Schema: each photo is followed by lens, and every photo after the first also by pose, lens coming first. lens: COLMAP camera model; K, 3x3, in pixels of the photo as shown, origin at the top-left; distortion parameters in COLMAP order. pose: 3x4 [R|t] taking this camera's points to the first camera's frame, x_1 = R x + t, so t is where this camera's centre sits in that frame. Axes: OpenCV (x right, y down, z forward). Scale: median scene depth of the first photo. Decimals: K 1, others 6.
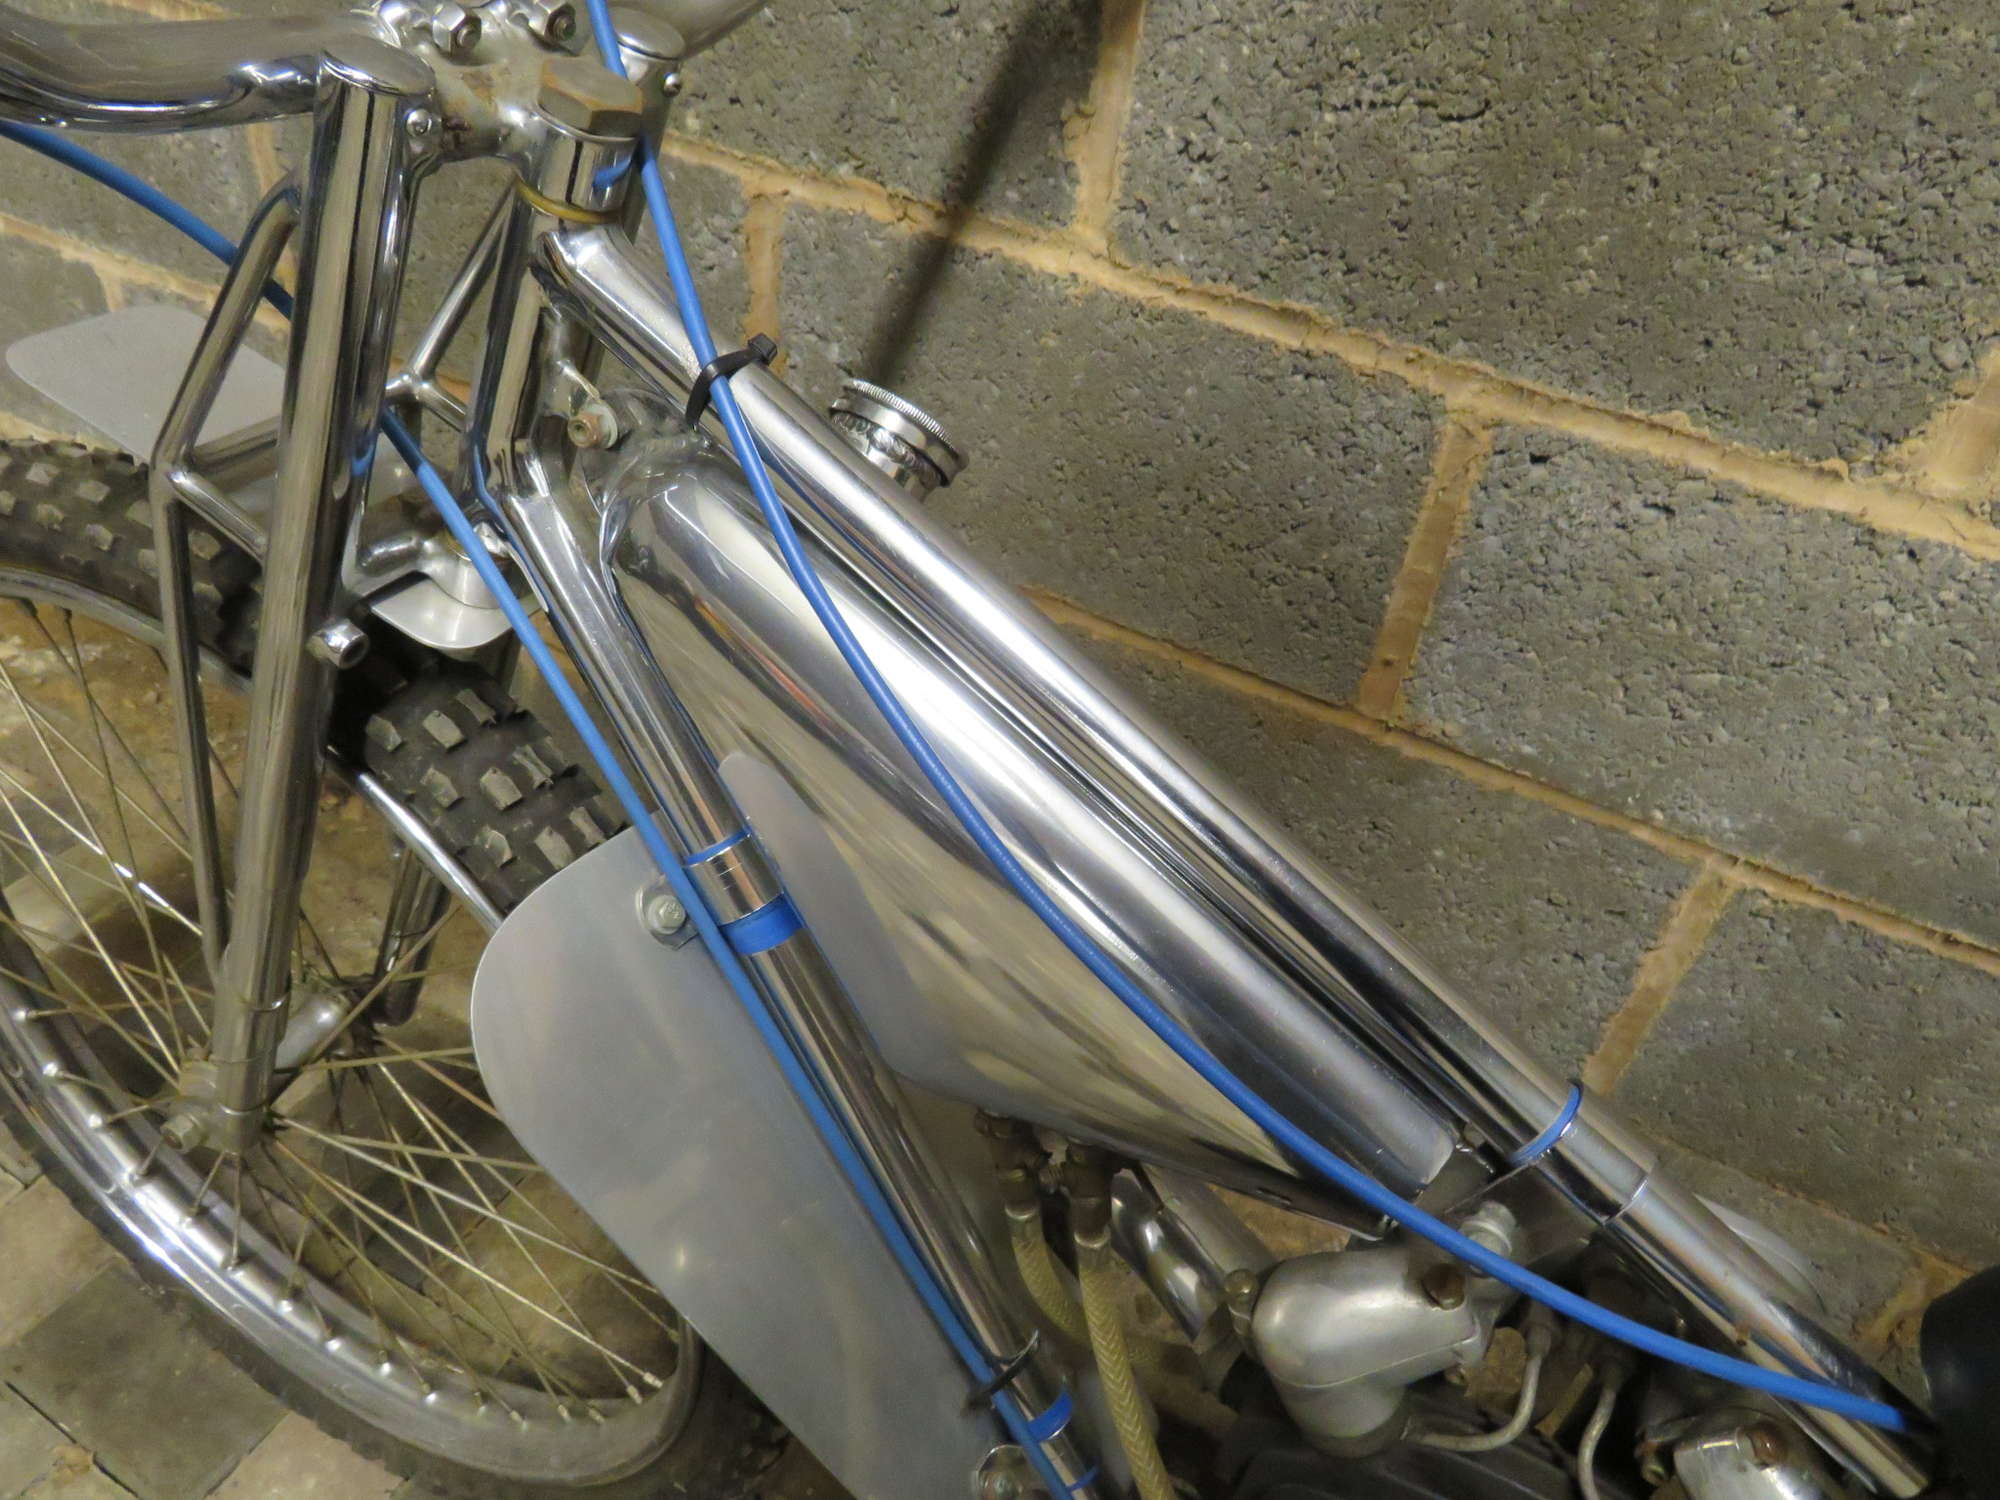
lens RADIAL K [[1407.8, 0, 994.0], [0, 1407.8, 754.1], [0, 0, 1]] dist [-0.040812, 0.026683]
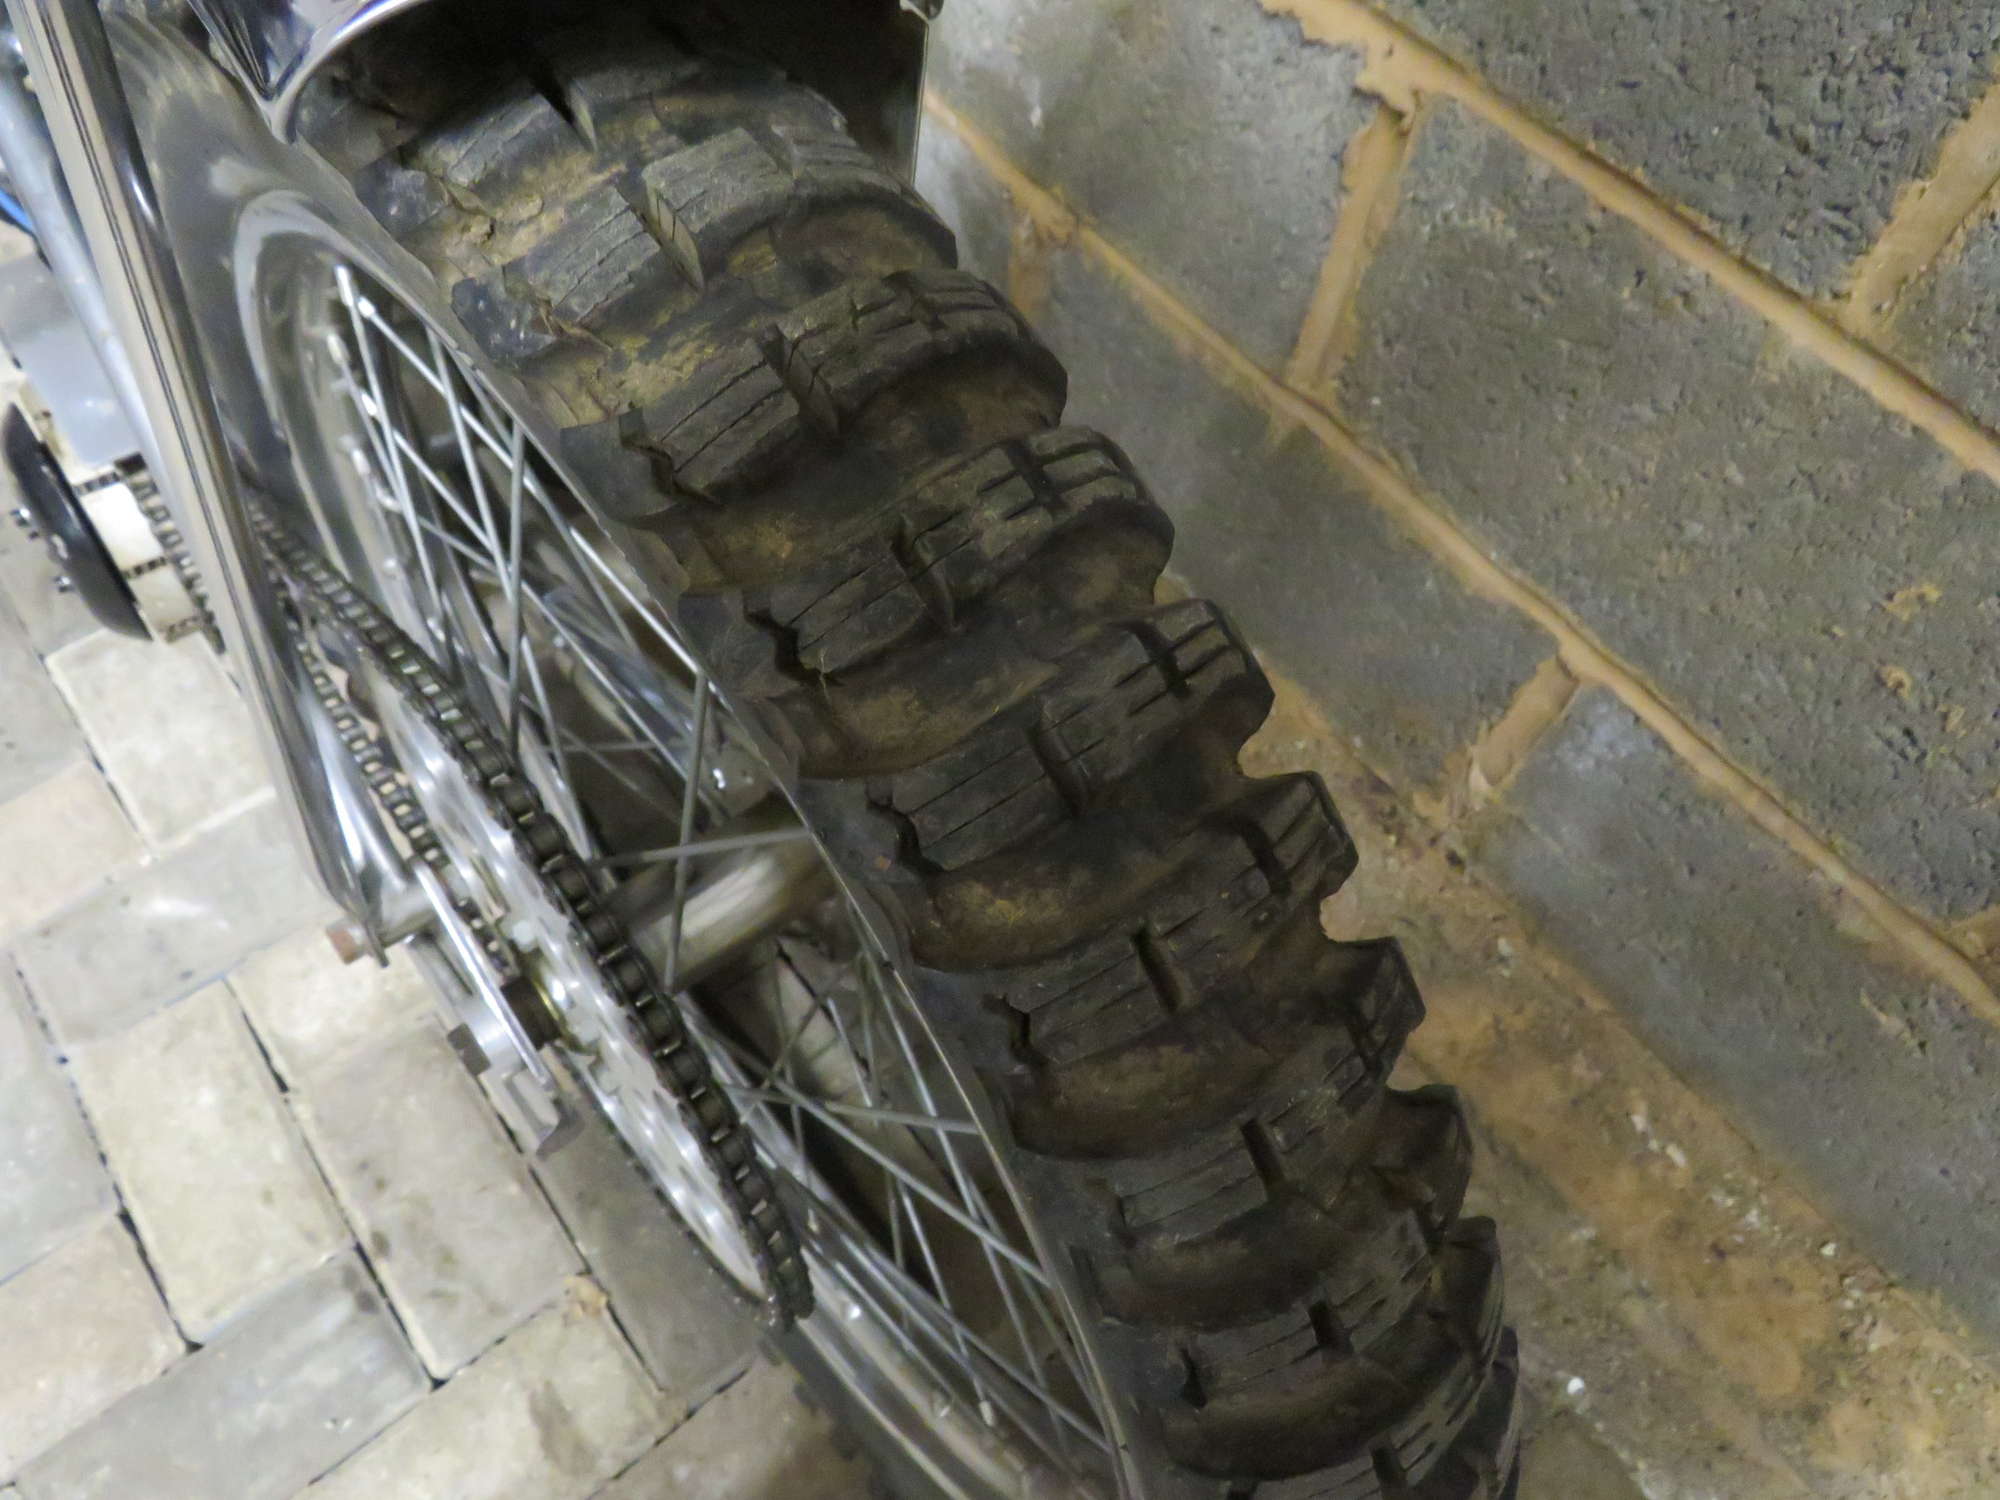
lens RADIAL K [[1421.3, 0, 992.1], [0, 1421.3, 758.1], [0, 0, 1]] dist [-0.045699, 0.030246]
pose [[0.915869, 0.319069, -0.243679, -0.372915], [-0.228669, 0.913457, 0.336611, -0.183658], [0.329992, -0.252569, 0.909568, 0.419818]]
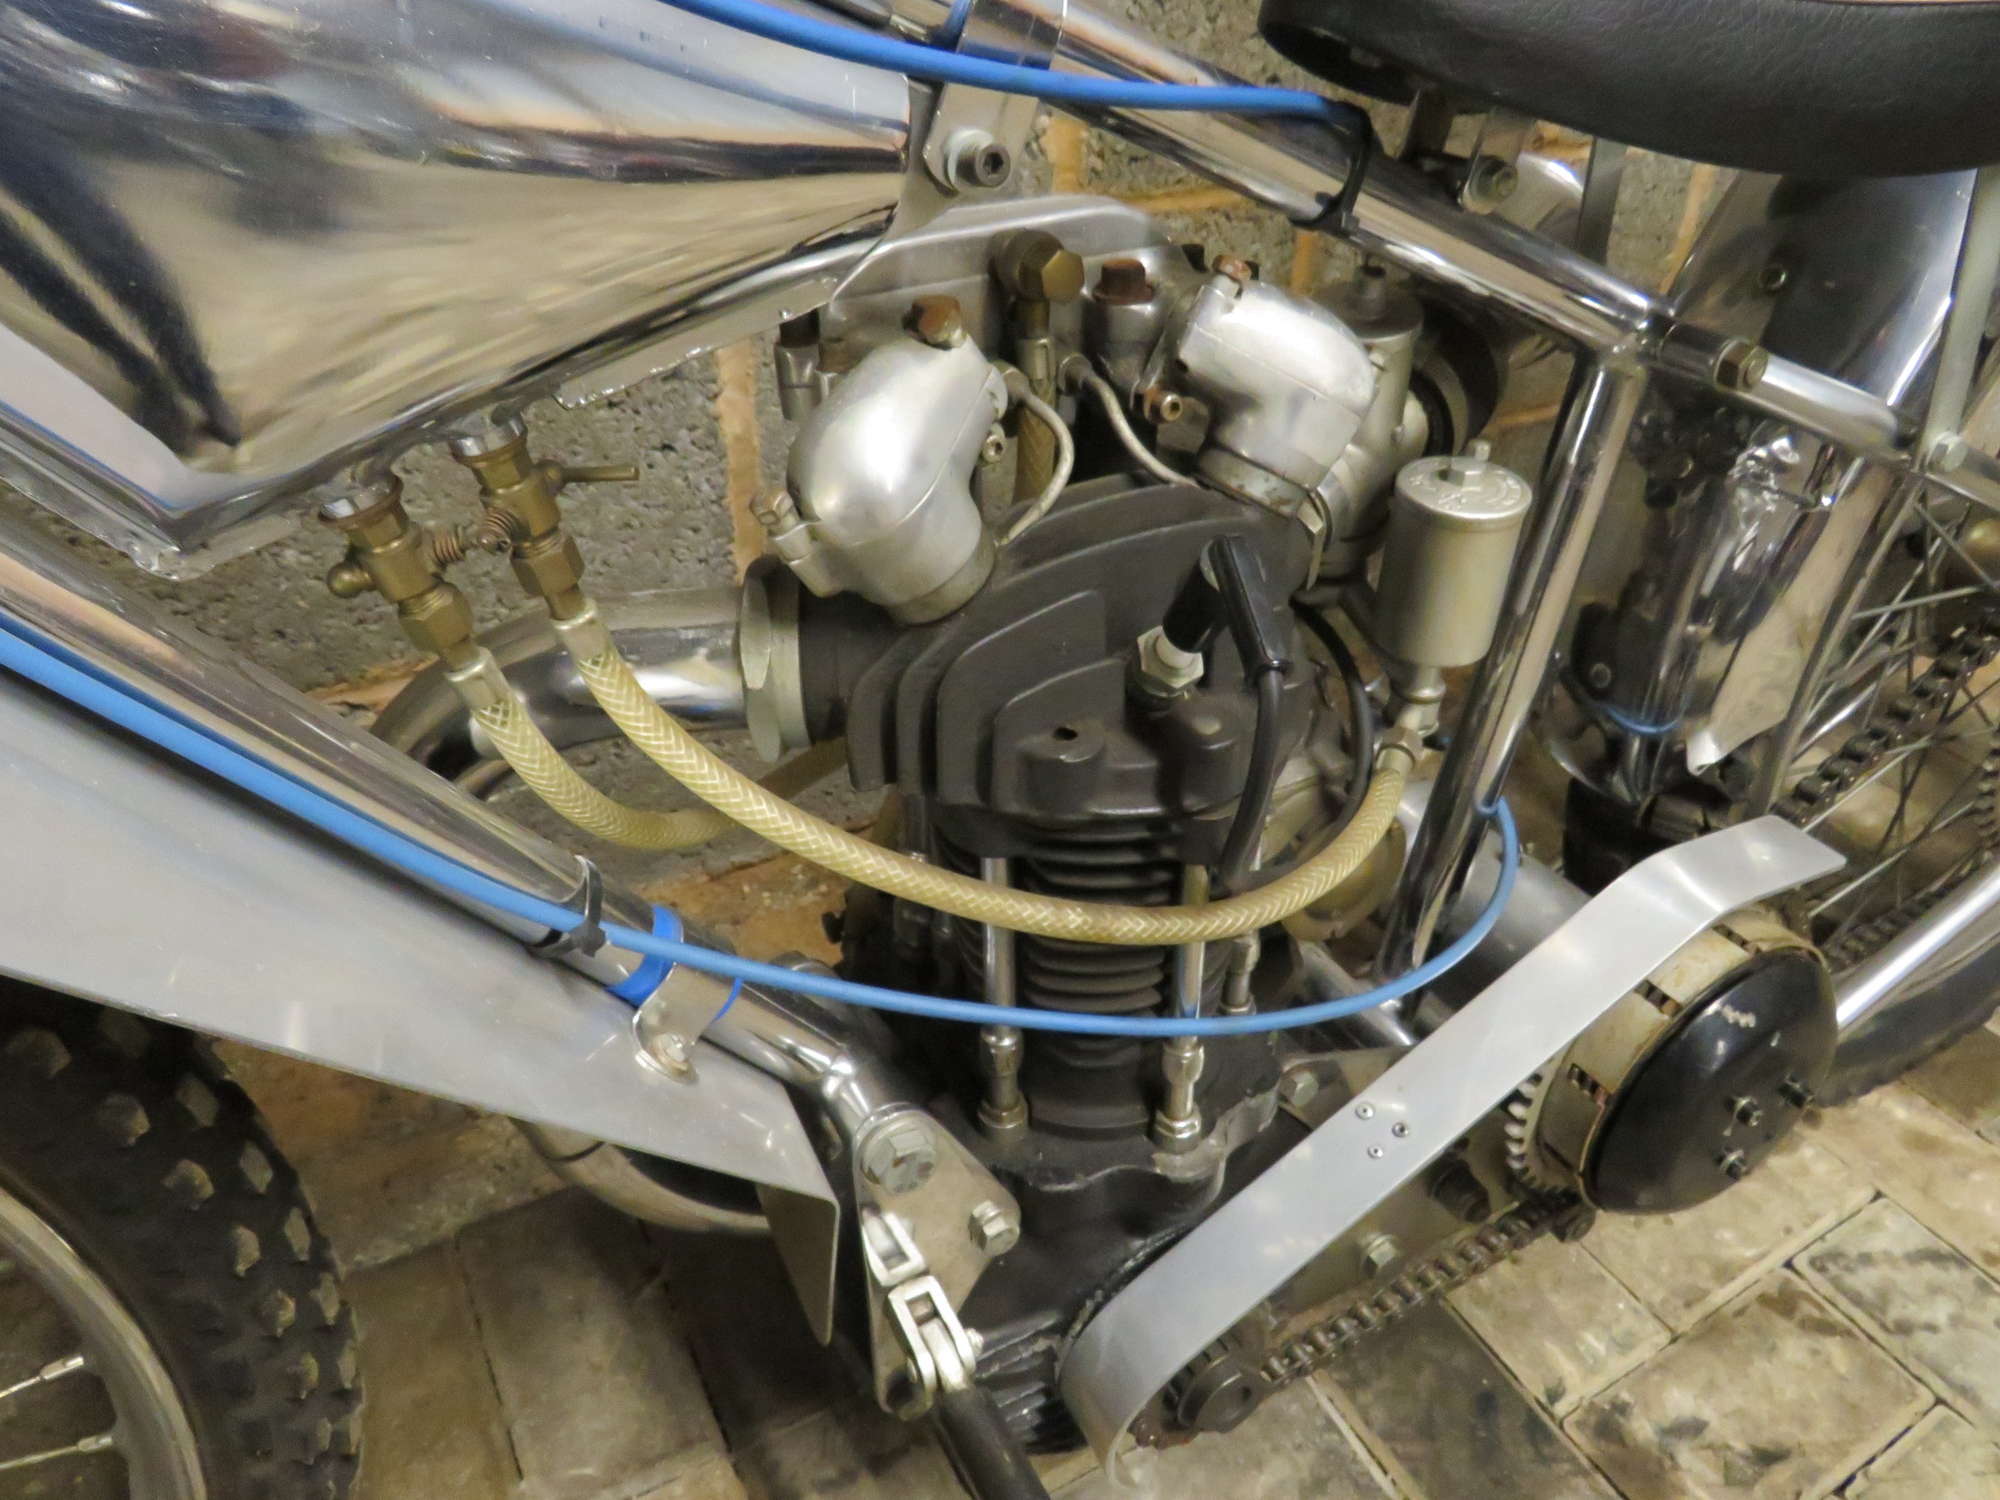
lens RADIAL K [[1407.8, 0, 994.0], [0, 1407.8, 754.1], [0, 0, 1]] dist [-0.040812, 0.026683]
pose [[0.532993, -0.568292, 0.626868, -0.209861], [0.551351, 0.795253, 0.252158, 0.222503], [-0.641818, 0.211226, 0.737193, 0.223028]]
